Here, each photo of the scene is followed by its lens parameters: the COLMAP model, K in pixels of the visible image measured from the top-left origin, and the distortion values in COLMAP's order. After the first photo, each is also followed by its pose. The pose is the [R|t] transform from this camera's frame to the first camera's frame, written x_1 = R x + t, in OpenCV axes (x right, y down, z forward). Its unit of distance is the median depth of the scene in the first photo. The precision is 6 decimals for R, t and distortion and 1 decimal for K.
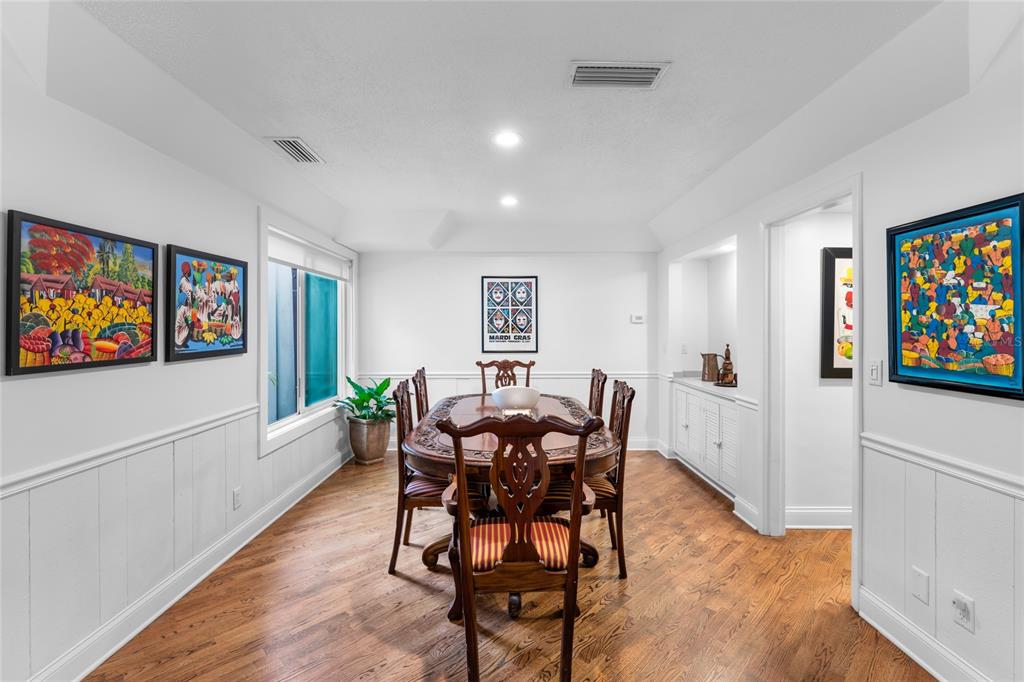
lens RADIAL K [[462.8, 0, 507.9], [0, 462.8, 326.8], [0, 0, 1]] dist [-0.001152, 0.000892]
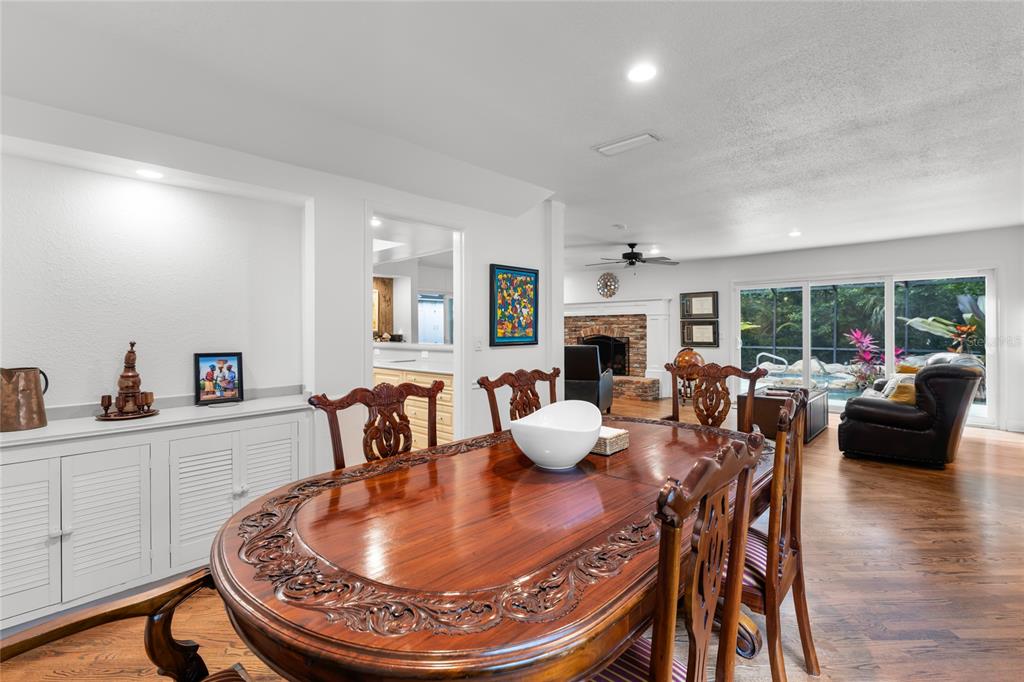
lens RADIAL K [[462.8, 0, 512.3], [0, 462.8, 327.4], [0, 0, 1]] dist [-0.001152, 0.000892]
pose [[-0.727185, 0.007568, 0.686399, -0.219933], [0.005000, 0.999971, -0.005728, 0.023231], [-0.686423, -0.000733, -0.727202, 0.999204]]
